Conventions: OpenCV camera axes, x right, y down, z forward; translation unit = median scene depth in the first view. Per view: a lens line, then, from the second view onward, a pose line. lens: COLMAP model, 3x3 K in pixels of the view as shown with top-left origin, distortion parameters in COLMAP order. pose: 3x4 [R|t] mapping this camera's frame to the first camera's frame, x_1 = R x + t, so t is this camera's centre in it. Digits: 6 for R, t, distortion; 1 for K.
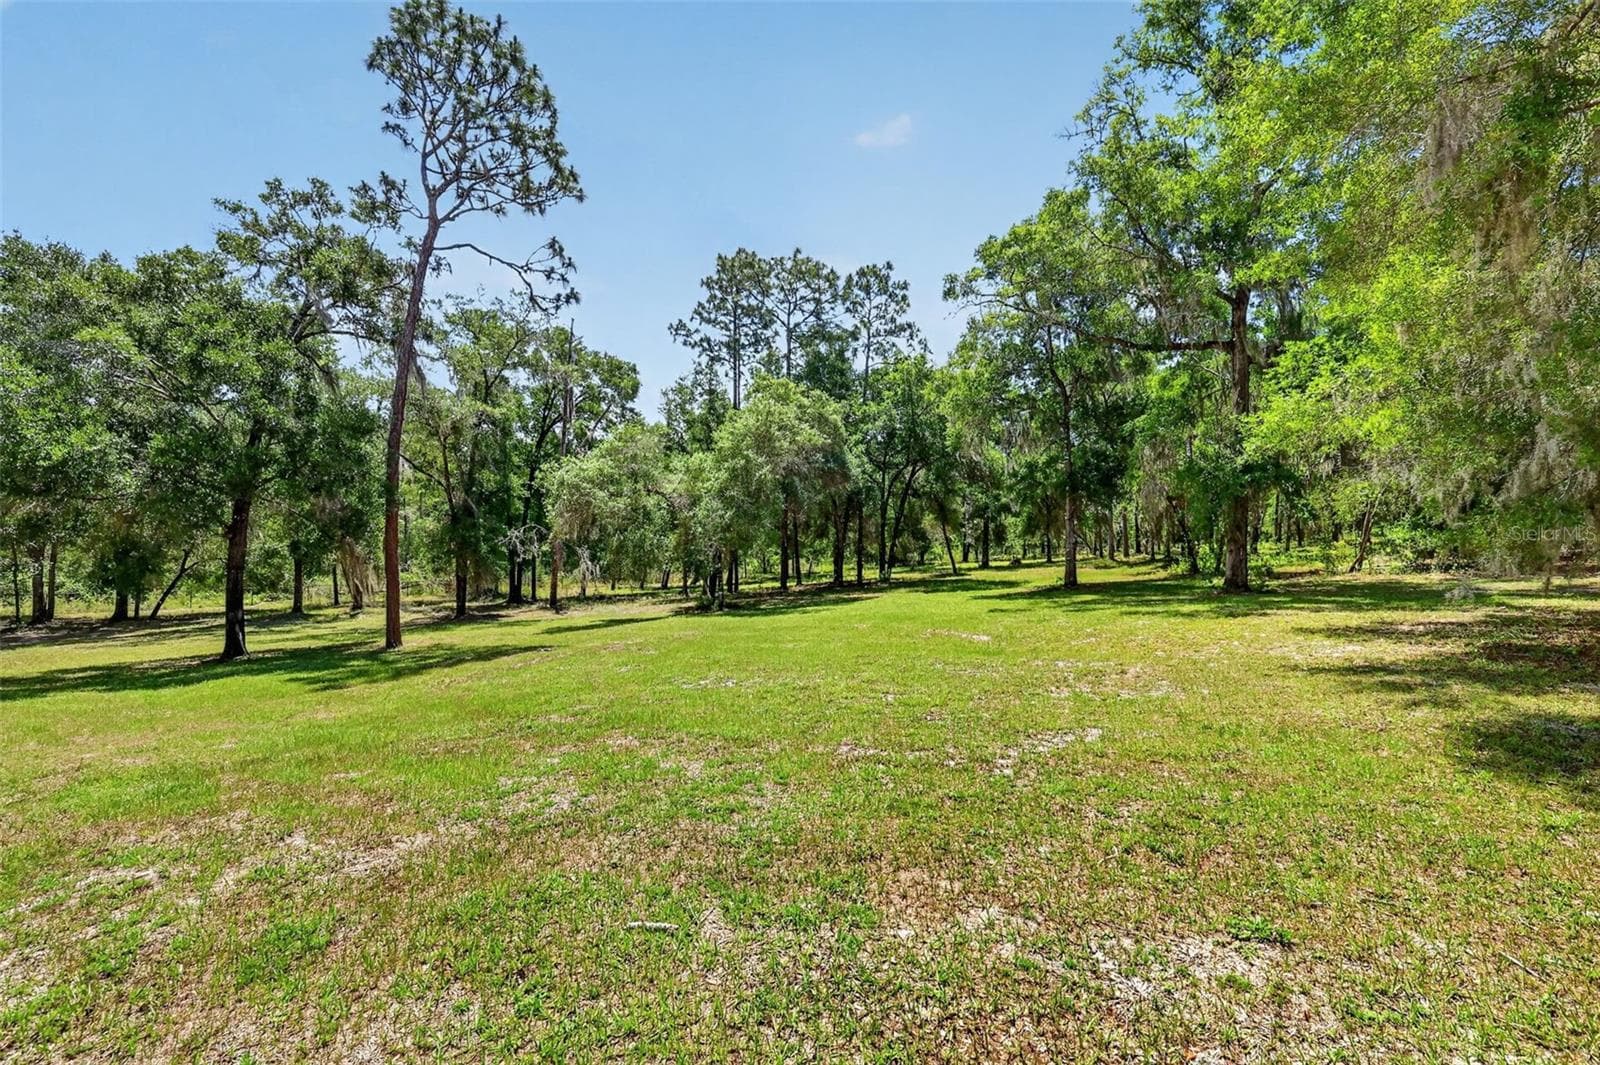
lens RADIAL K [[687.9, 0, 800.0], [0, 687.9, 532.5], [0, 0, 1]] dist [0.001557, 0.000482]
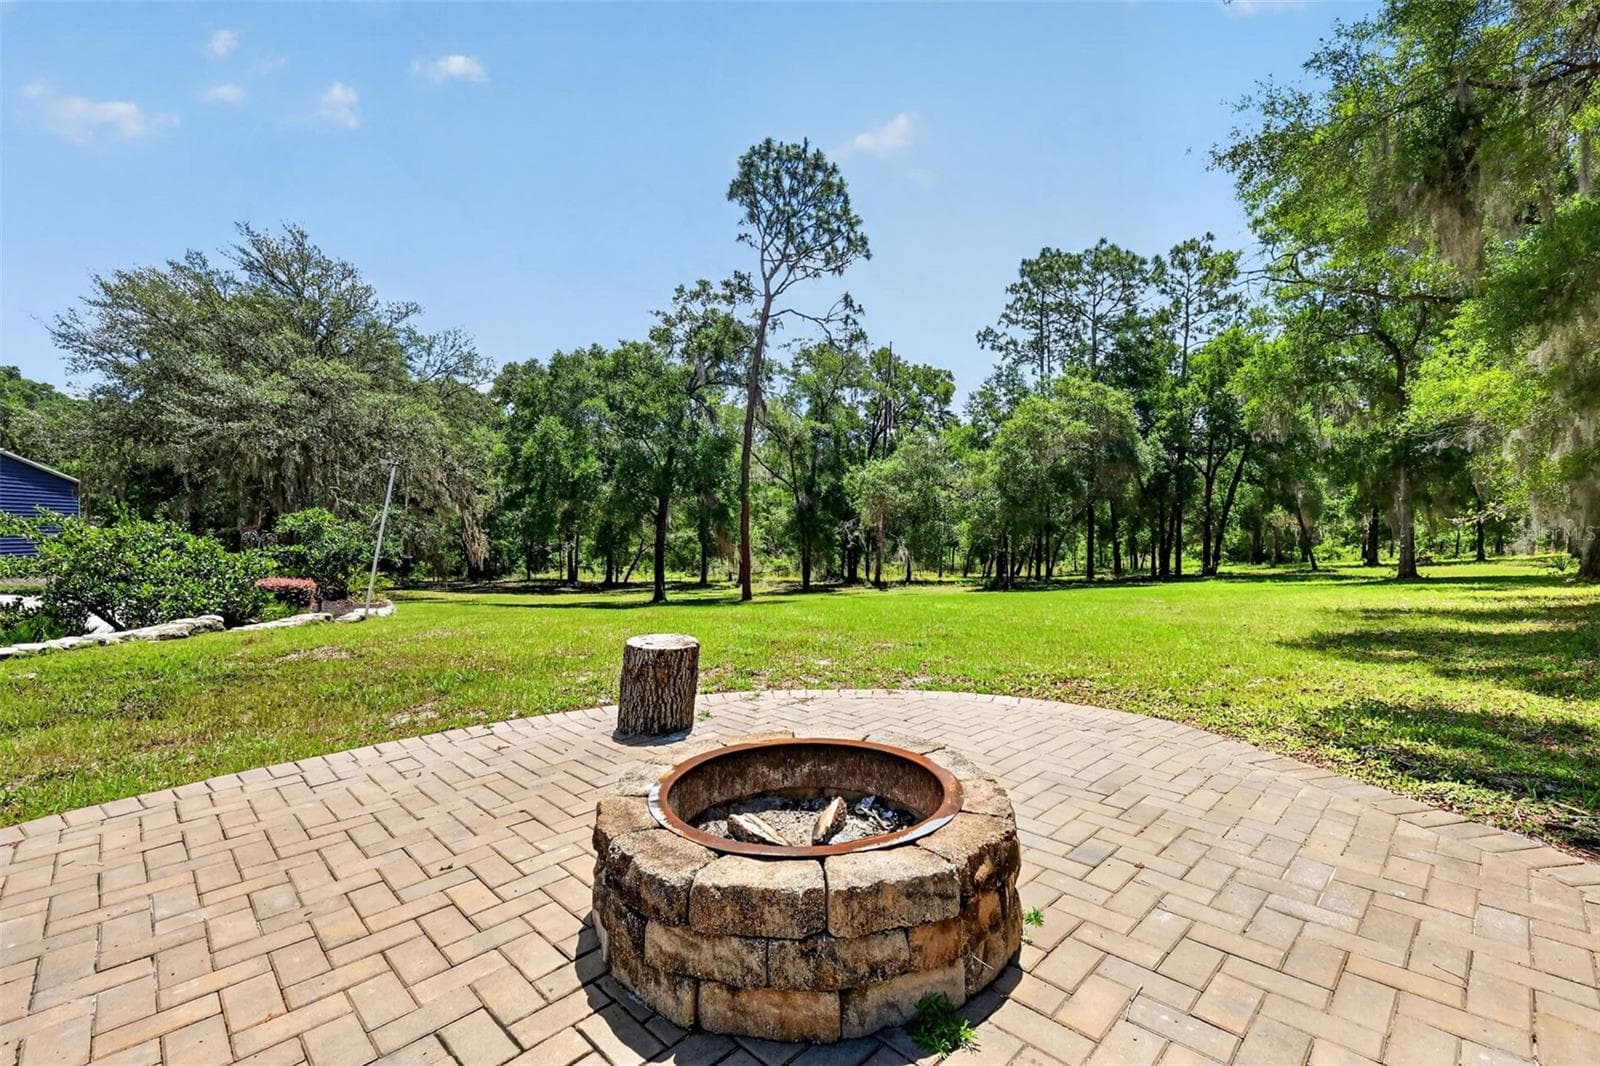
lens RADIAL K [[687.9, 0, 800.0], [0, 687.9, 533.0], [0, 0, 1]] dist [0.001557, 0.000482]
pose [[0.871224, -0.001448, -0.490884, 0.153062], [0.003419, 0.999989, 0.003118, 0.016717], [0.490874, -0.004395, 0.871219, -0.136468]]
